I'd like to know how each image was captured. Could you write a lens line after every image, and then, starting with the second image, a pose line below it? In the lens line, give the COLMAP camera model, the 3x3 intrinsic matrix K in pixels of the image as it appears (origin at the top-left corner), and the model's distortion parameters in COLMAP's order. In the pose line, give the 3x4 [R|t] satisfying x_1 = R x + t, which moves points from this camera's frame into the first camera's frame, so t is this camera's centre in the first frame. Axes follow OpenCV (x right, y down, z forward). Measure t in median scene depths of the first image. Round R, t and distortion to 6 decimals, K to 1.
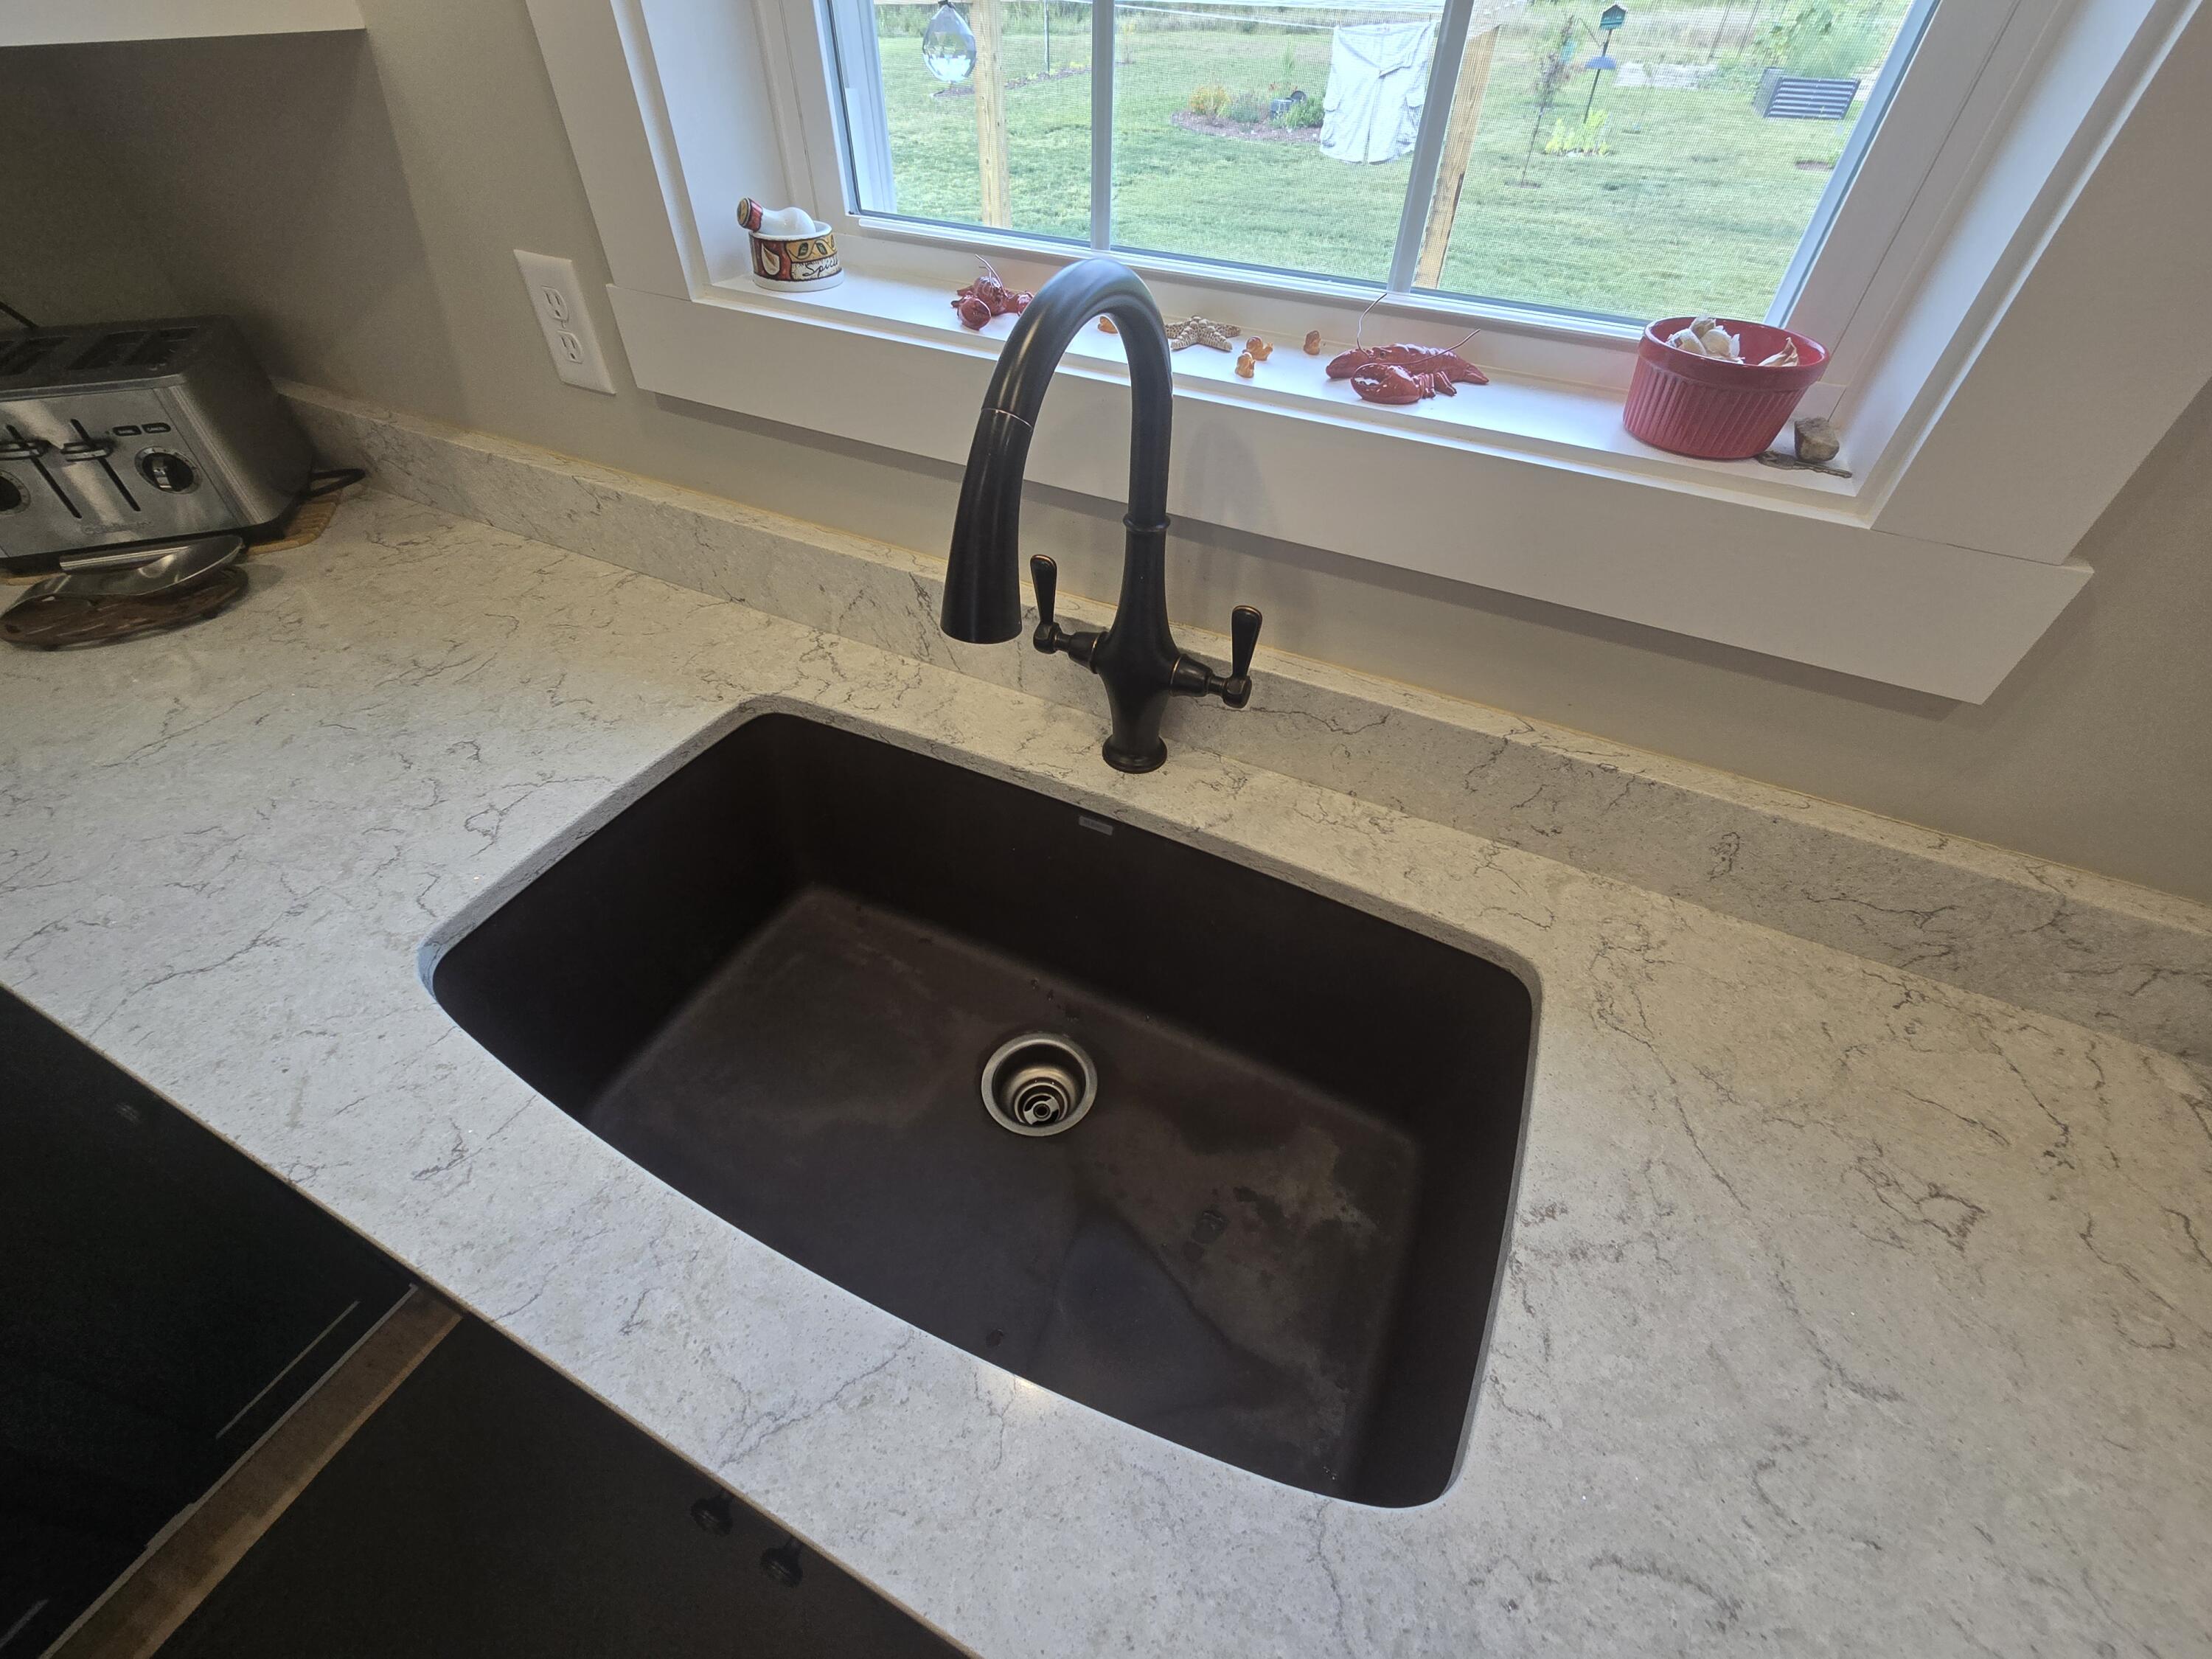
lens RADIAL K [[911.8, 0, 1110.2], [0, 911.8, 813.5], [0, 0, 1]] dist [-0.002317, -0.000095]
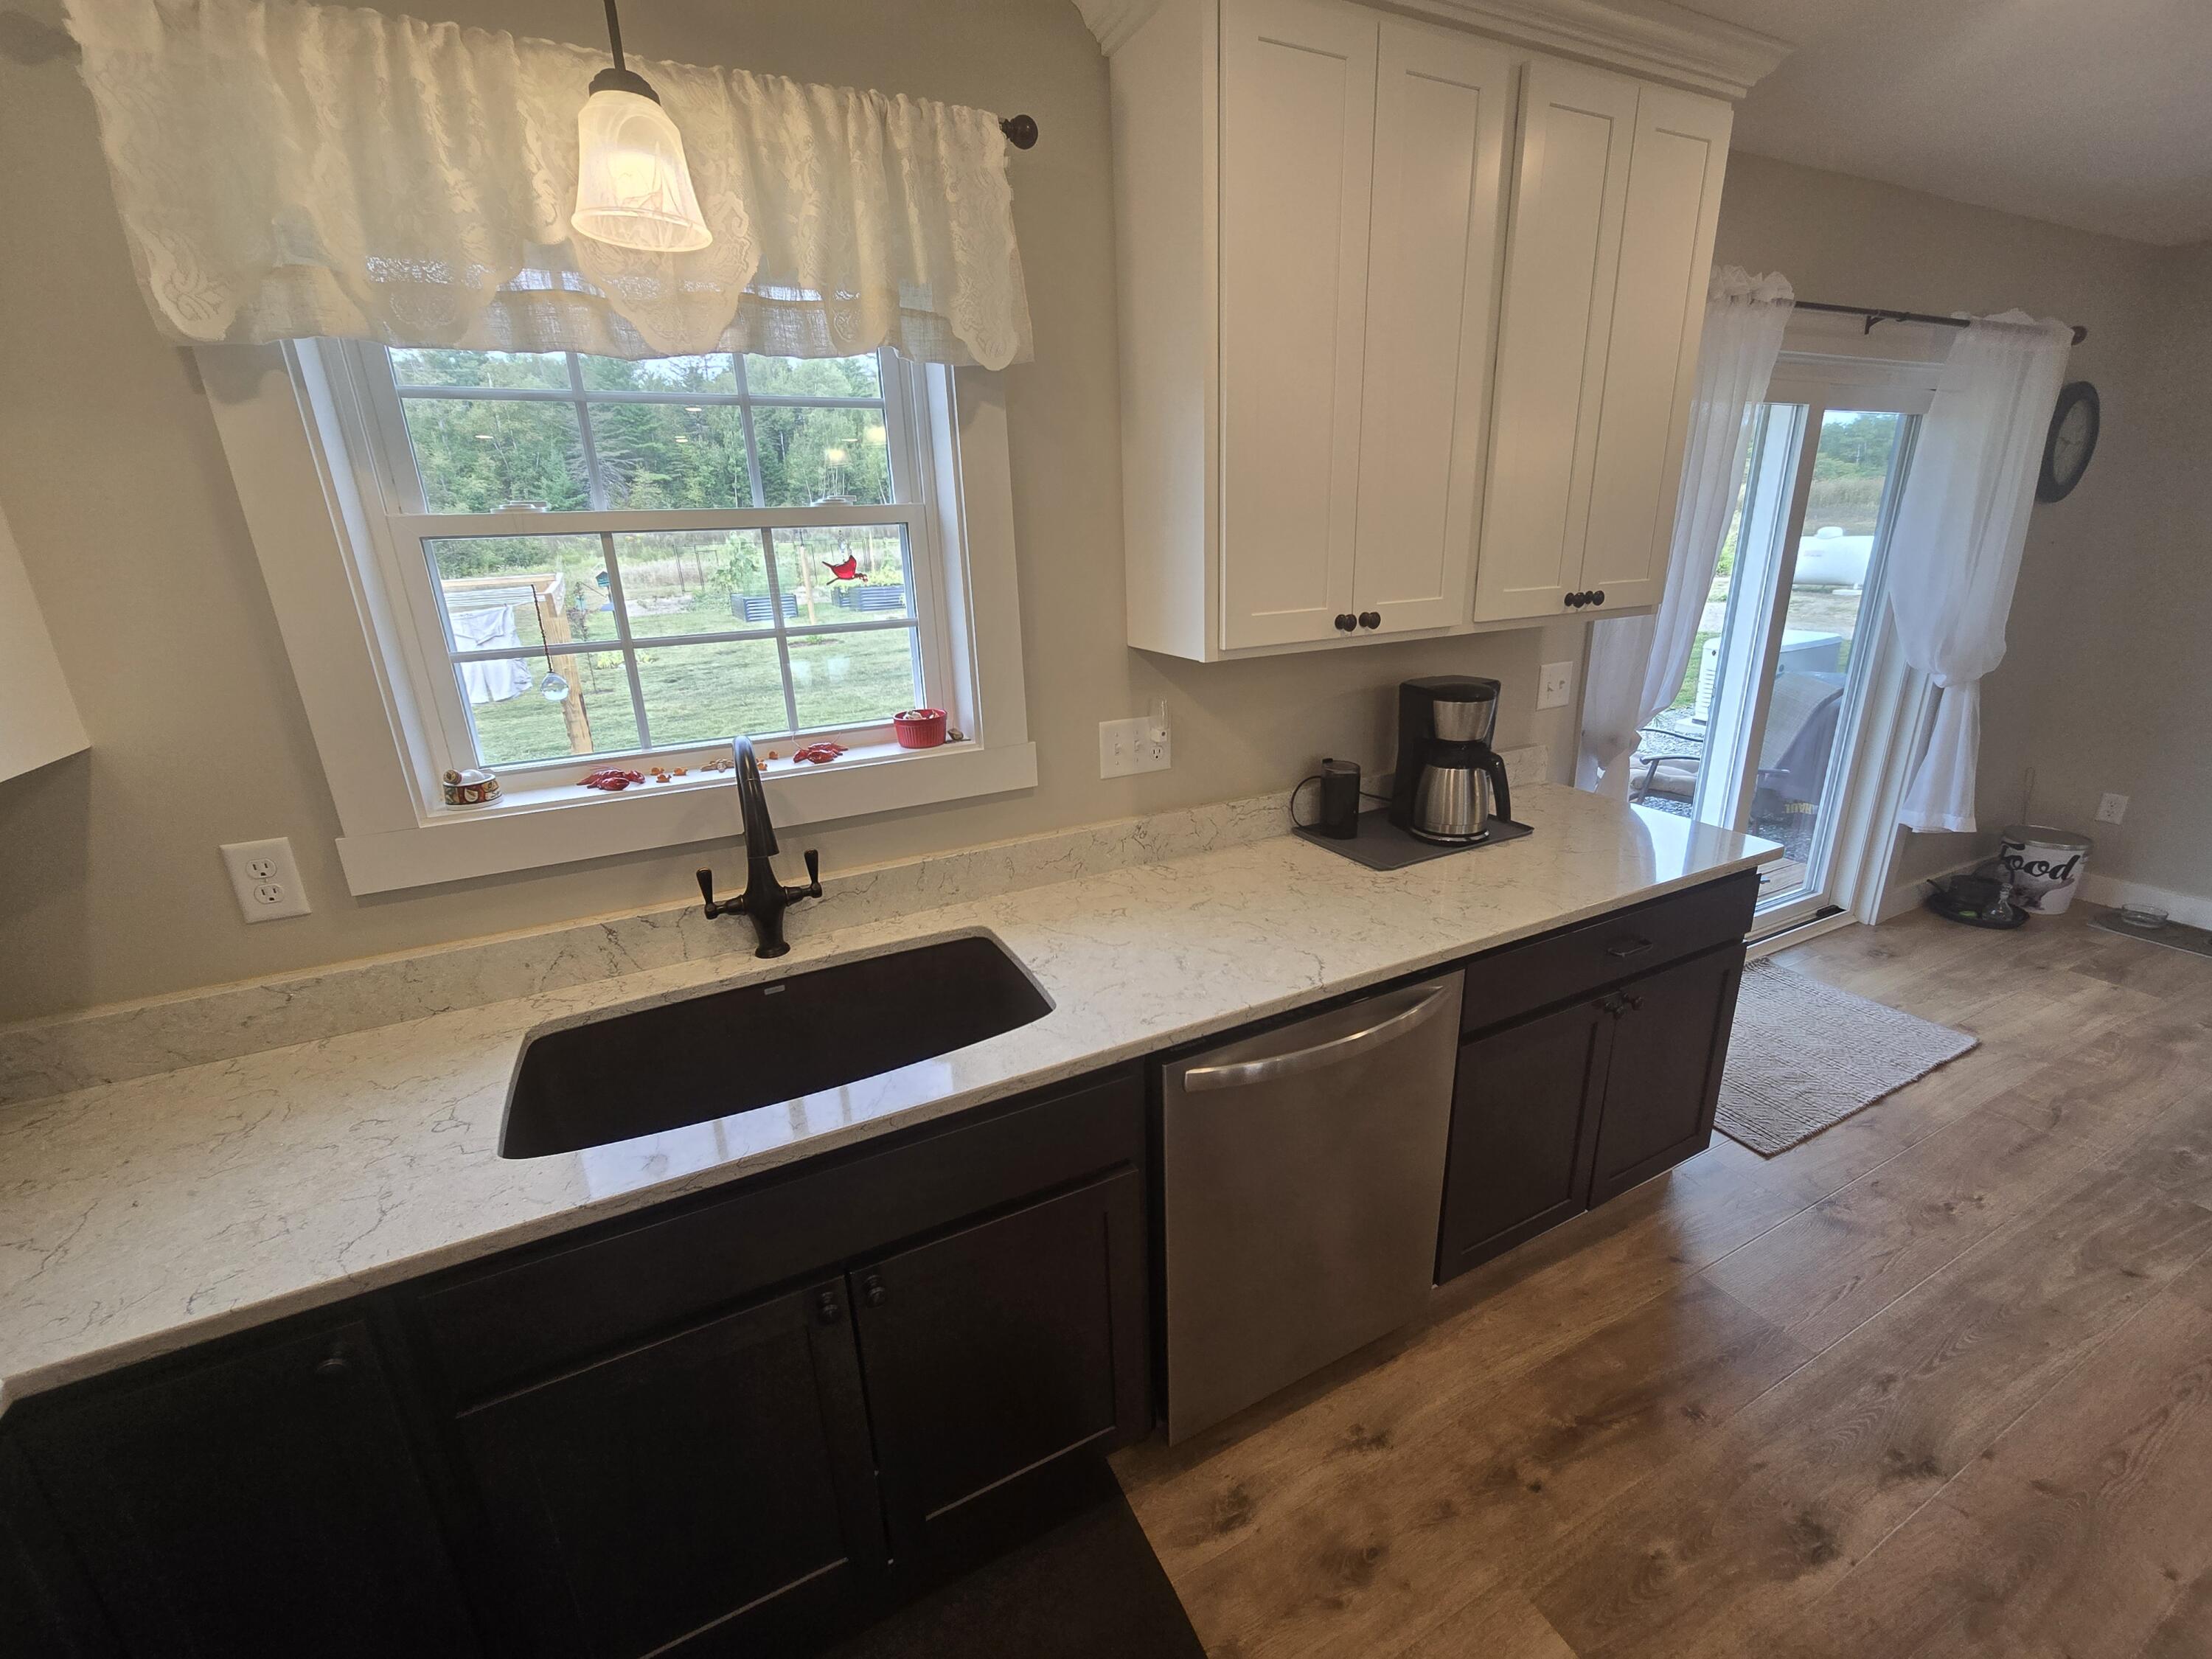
lens RADIAL K [[911.8, 0, 1110.2], [0, 911.8, 813.5], [0, 0, 1]] dist [-0.002317, -0.000095]
pose [[0.613508, -0.281268, 0.737900, -0.927734], [0.576181, 0.798431, -0.174710, 0.476953], [-0.540022, 0.532349, 0.651905, -0.855803]]
